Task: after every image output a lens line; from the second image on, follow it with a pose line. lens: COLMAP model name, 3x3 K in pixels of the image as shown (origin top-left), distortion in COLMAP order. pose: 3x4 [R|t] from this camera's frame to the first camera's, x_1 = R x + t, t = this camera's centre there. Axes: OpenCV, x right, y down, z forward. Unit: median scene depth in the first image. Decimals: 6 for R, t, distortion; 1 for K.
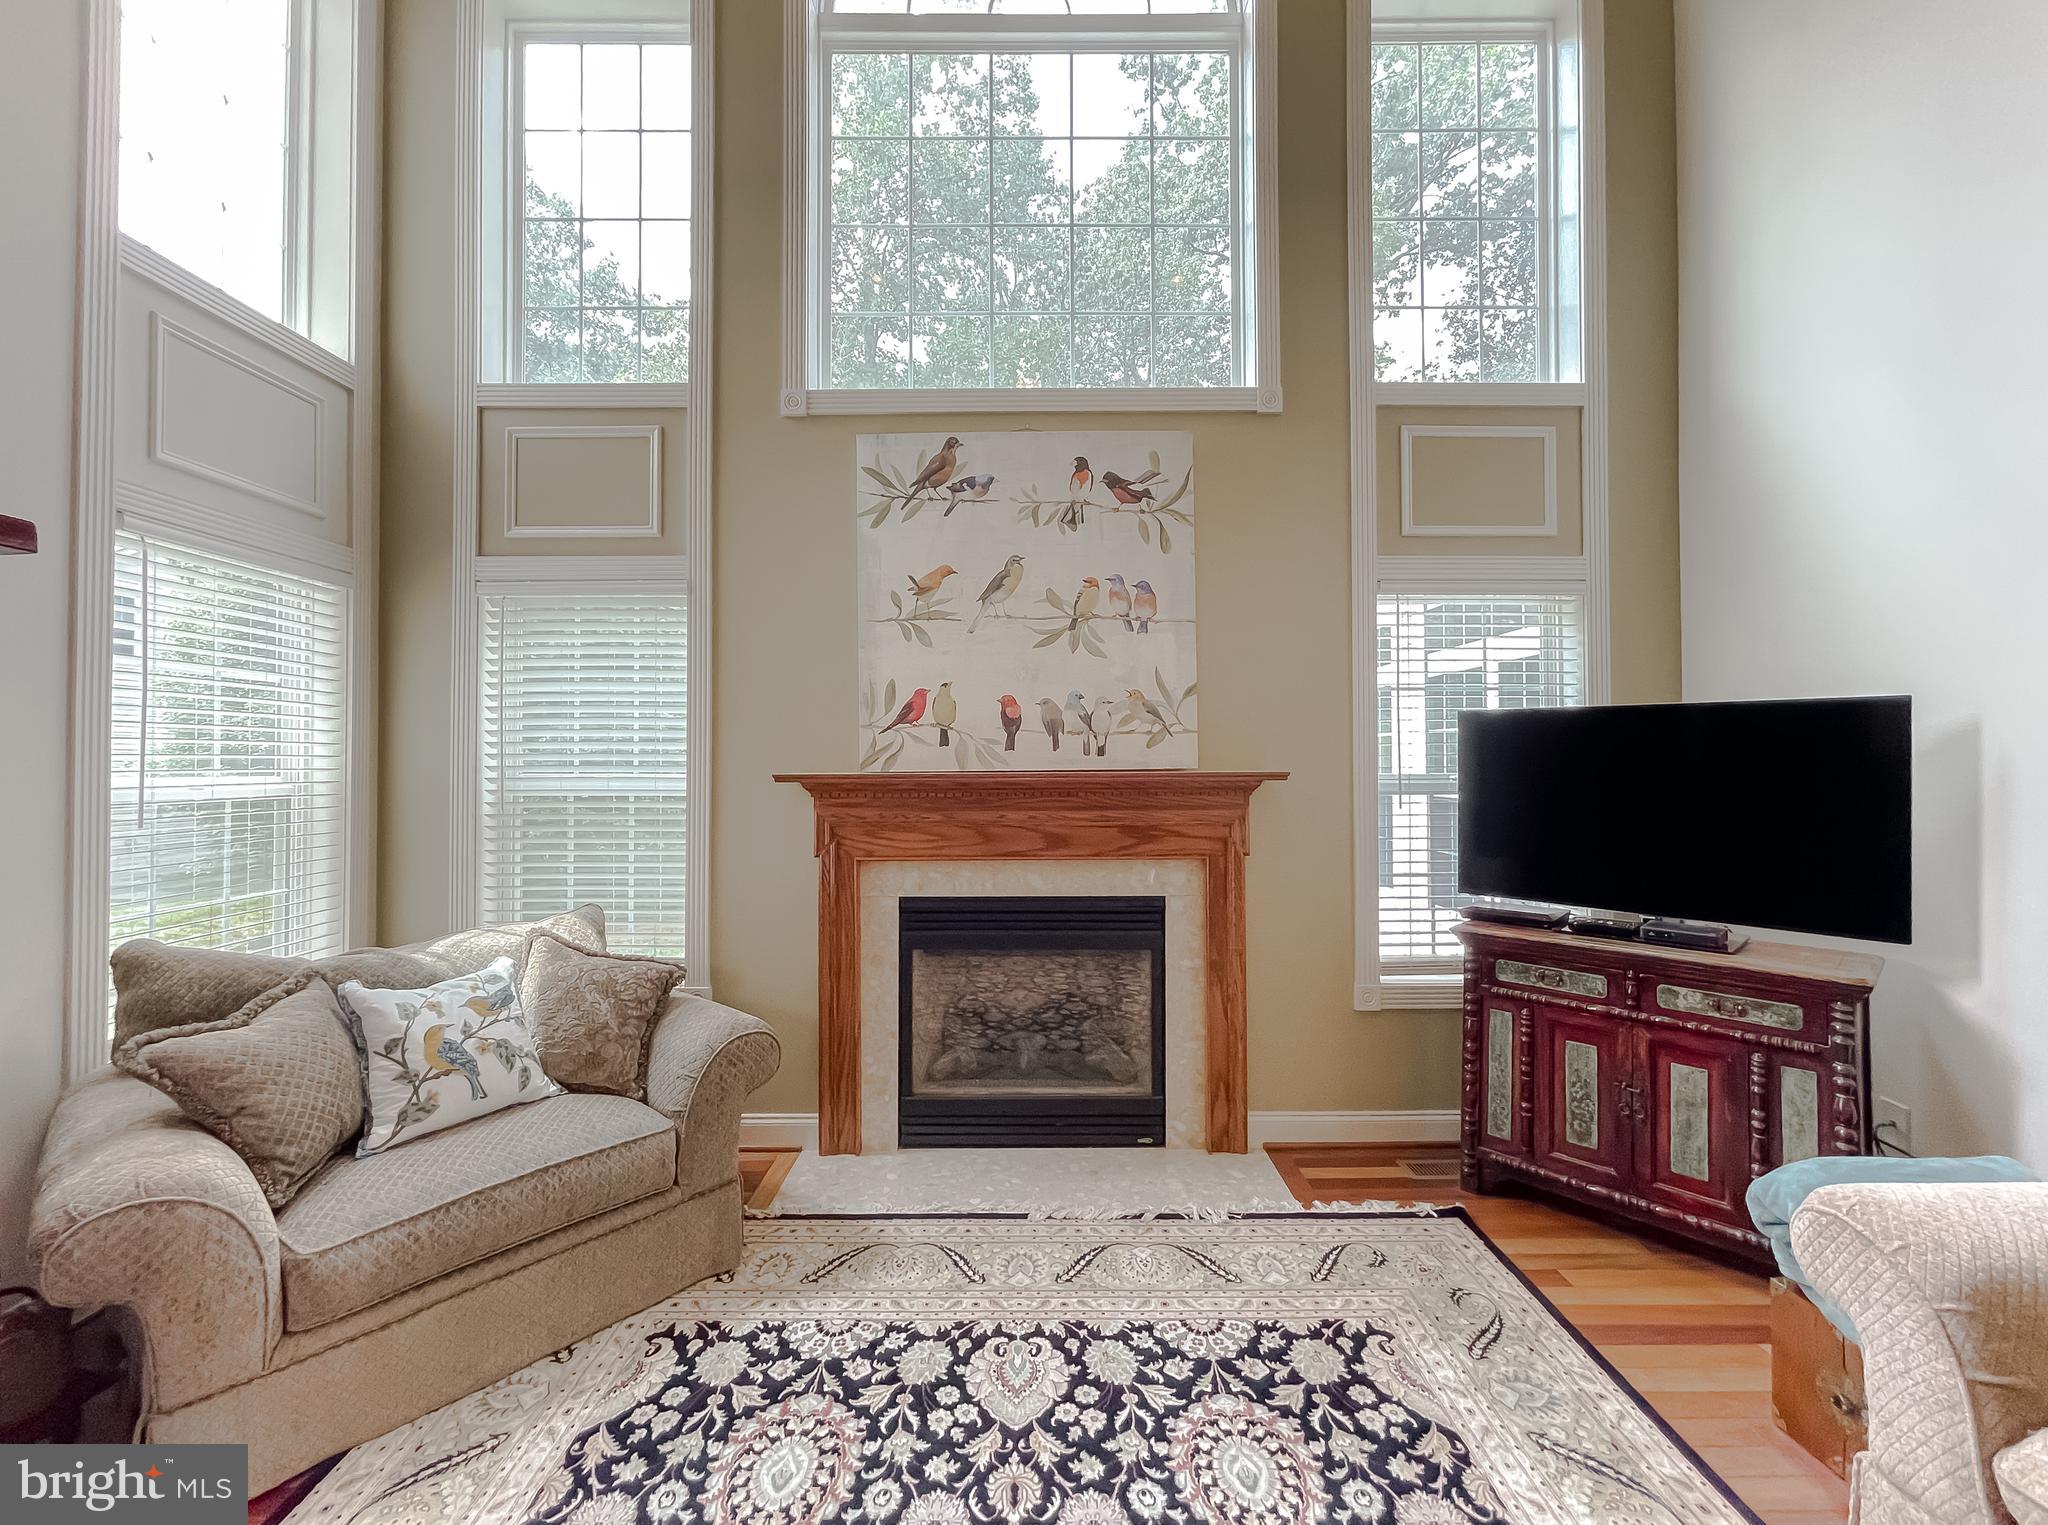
lens RADIAL K [[853.8, 0, 1033.3], [0, 853.8, 755.5], [0, 0, 1]] dist [-0.007089, 0.000642]
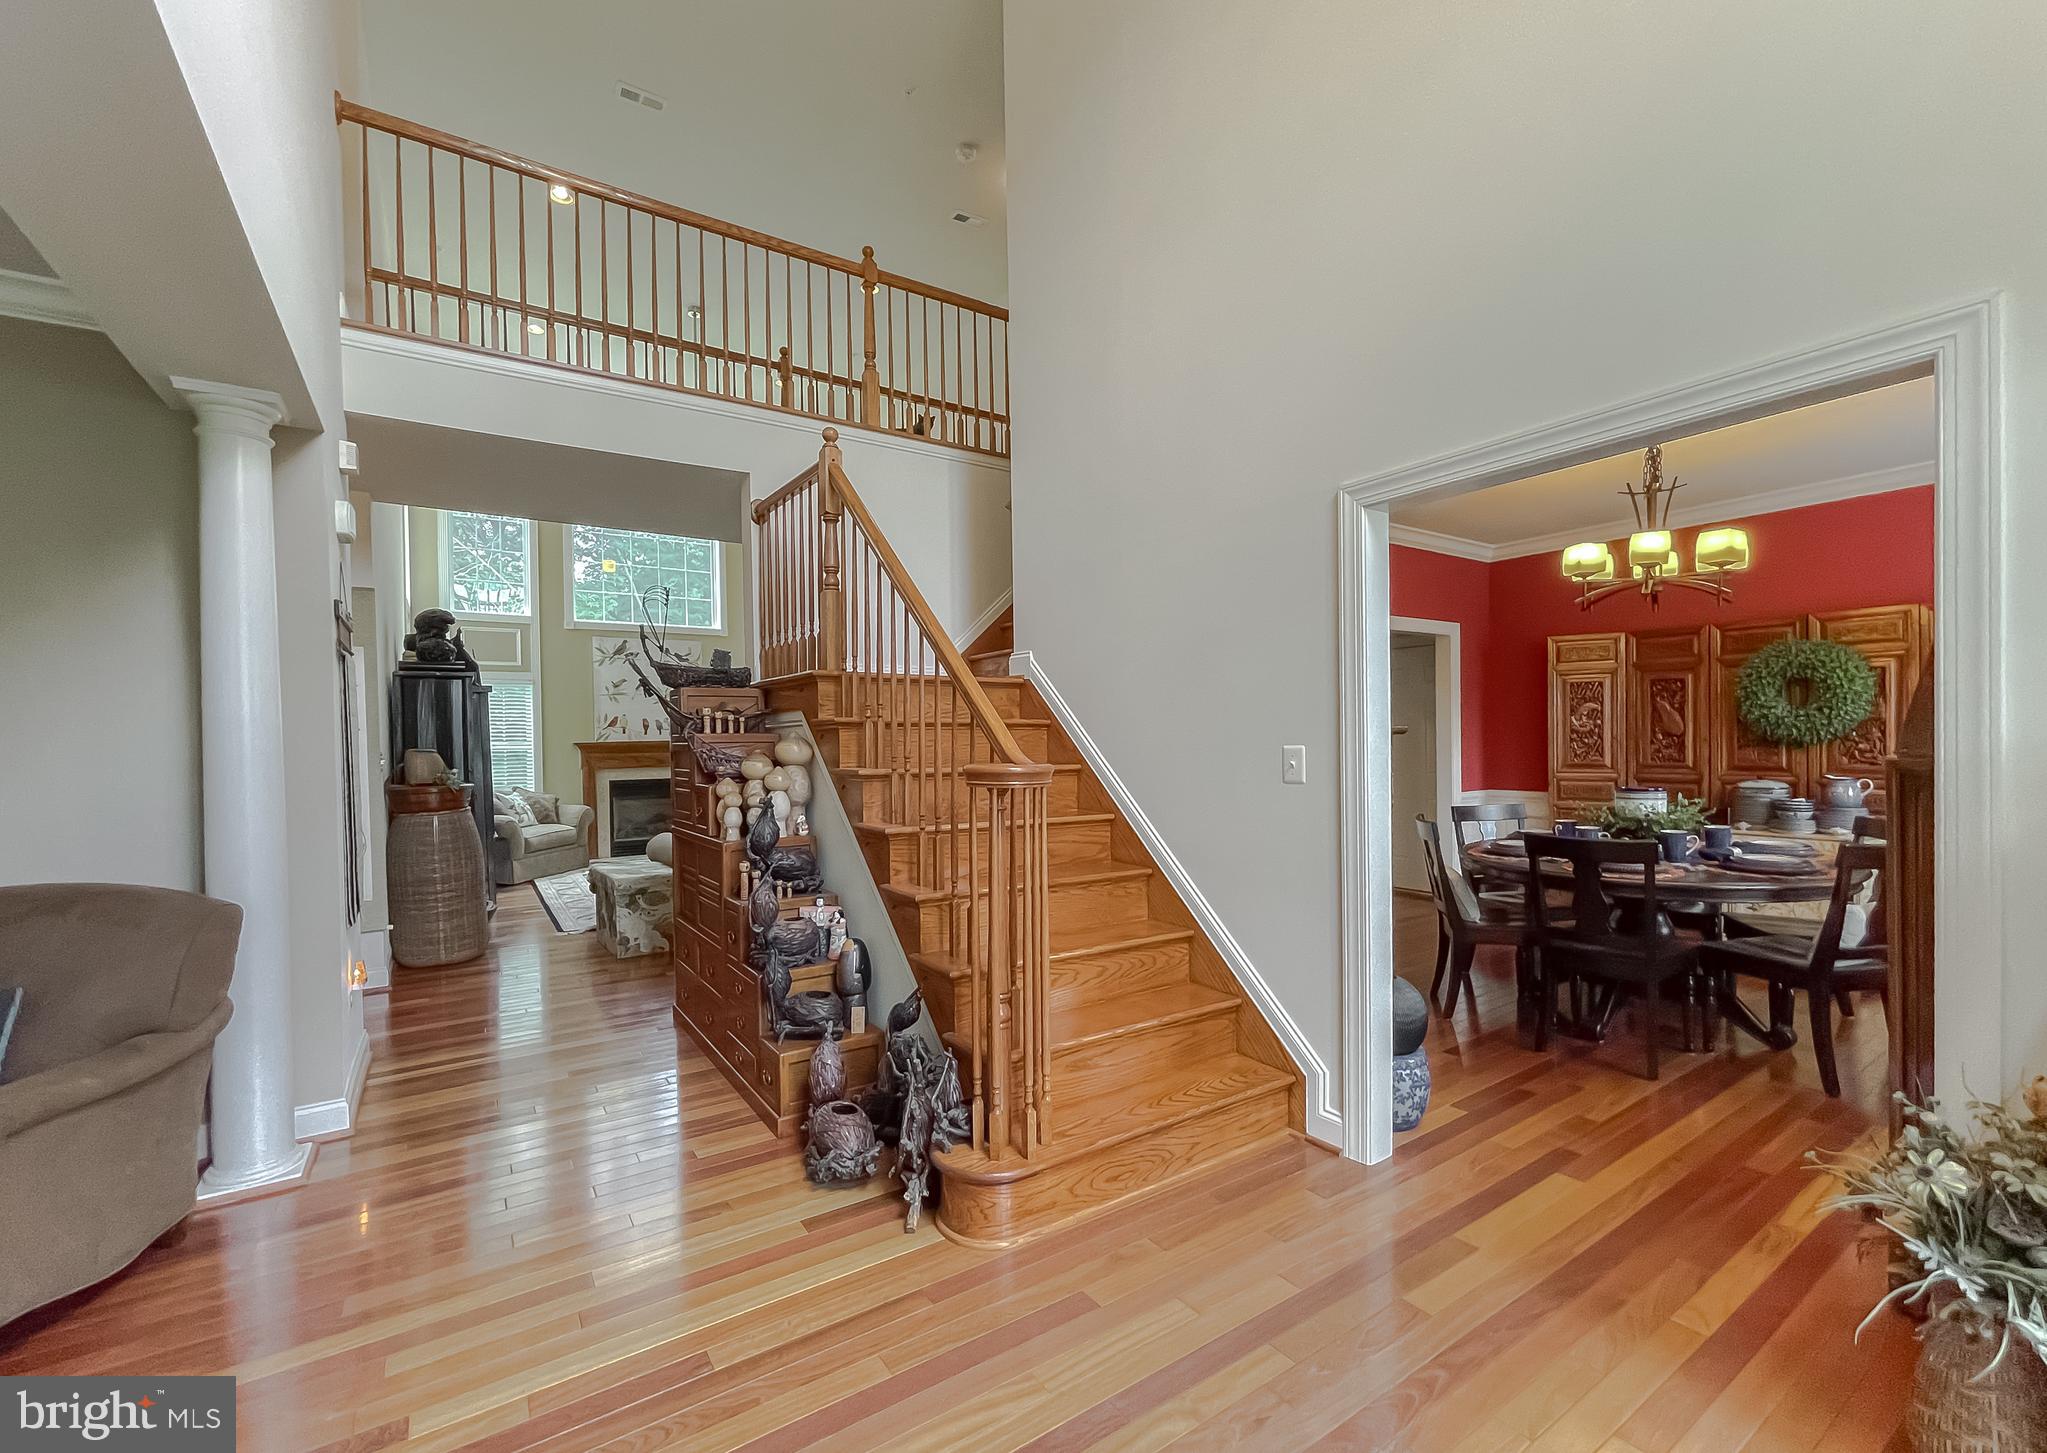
lens RADIAL K [[898.1, 0, 1027.4], [0, 898.1, 747.3], [0, 0, 1]] dist [-0.011928, 0.003294]
pose [[0.842049, -0.022464, 0.538932, -0.670622], [0.014886, 0.999720, 0.018412, 0.002457], [-0.539195, -0.007481, 0.842148, -2.795982]]
